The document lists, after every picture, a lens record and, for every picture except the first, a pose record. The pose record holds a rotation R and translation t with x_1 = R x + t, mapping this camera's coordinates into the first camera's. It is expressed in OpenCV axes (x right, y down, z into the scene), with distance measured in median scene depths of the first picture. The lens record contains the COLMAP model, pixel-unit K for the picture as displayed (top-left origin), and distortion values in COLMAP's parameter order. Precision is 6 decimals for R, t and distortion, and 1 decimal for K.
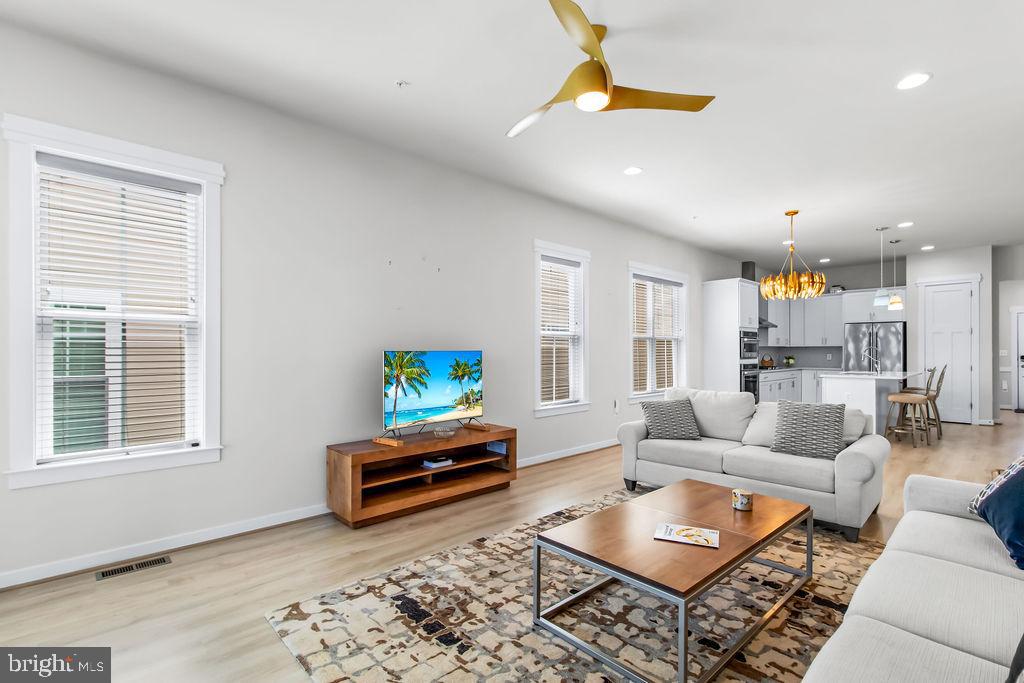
lens RADIAL K [[478.7, 0, 525.7], [0, 478.7, 351.0], [0, 0, 1]] dist [0.003635, -0.001332]
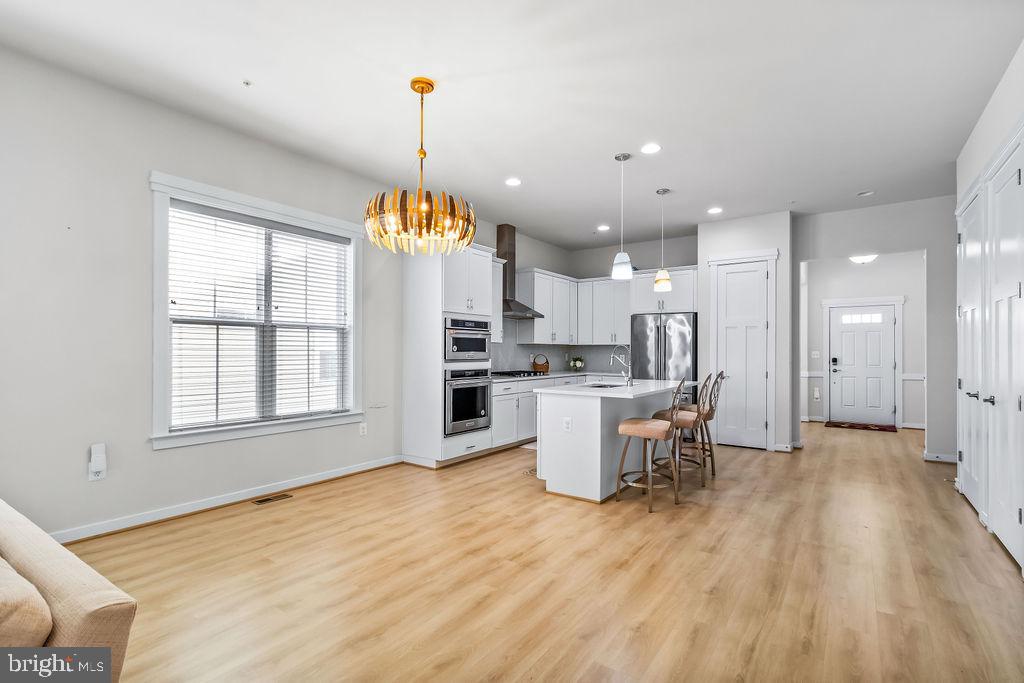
lens RADIAL K [[478.7, 0, 527.5], [0, 478.7, 348.3], [0, 0, 1]] dist [0.003635, -0.001332]
pose [[0.980872, 0.007769, 0.194501, 0.950838], [-0.007075, 0.999966, -0.004262, 0.000282], [-0.194527, 0.002804, 0.980893, 0.774070]]
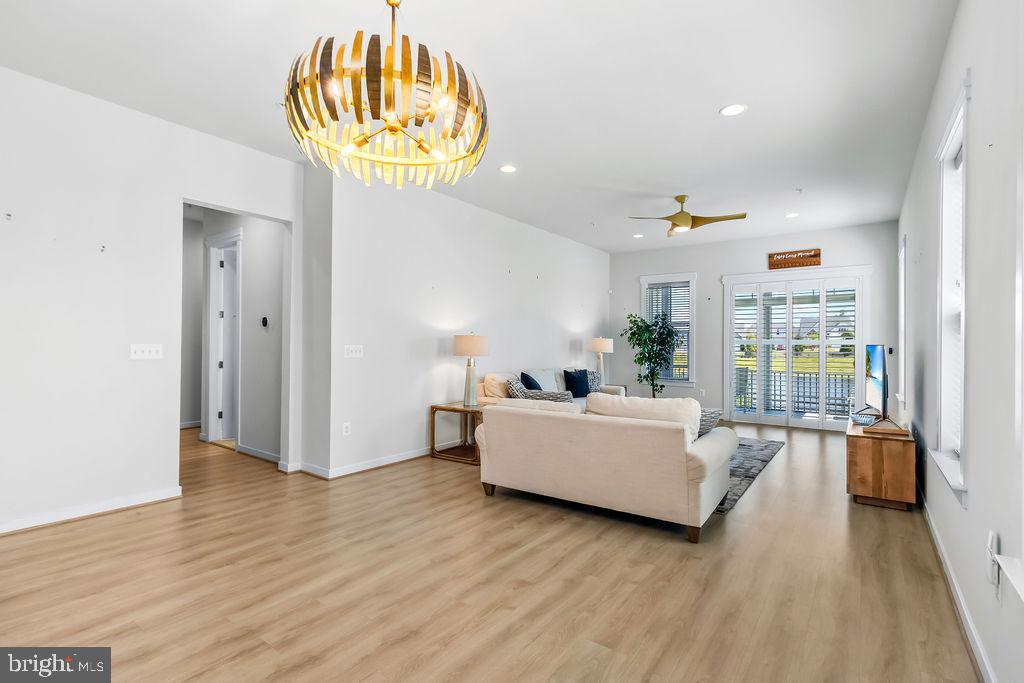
lens RADIAL K [[478.7, 0, 529.0], [0, 478.7, 340.7], [0, 0, 1]] dist [0.003635, -0.001332]
pose [[-0.983459, -0.003816, -0.181091, 0.877895], [-0.002460, 0.999967, -0.007715, 0.000324], [0.181115, -0.007142, -0.983436, 2.182056]]
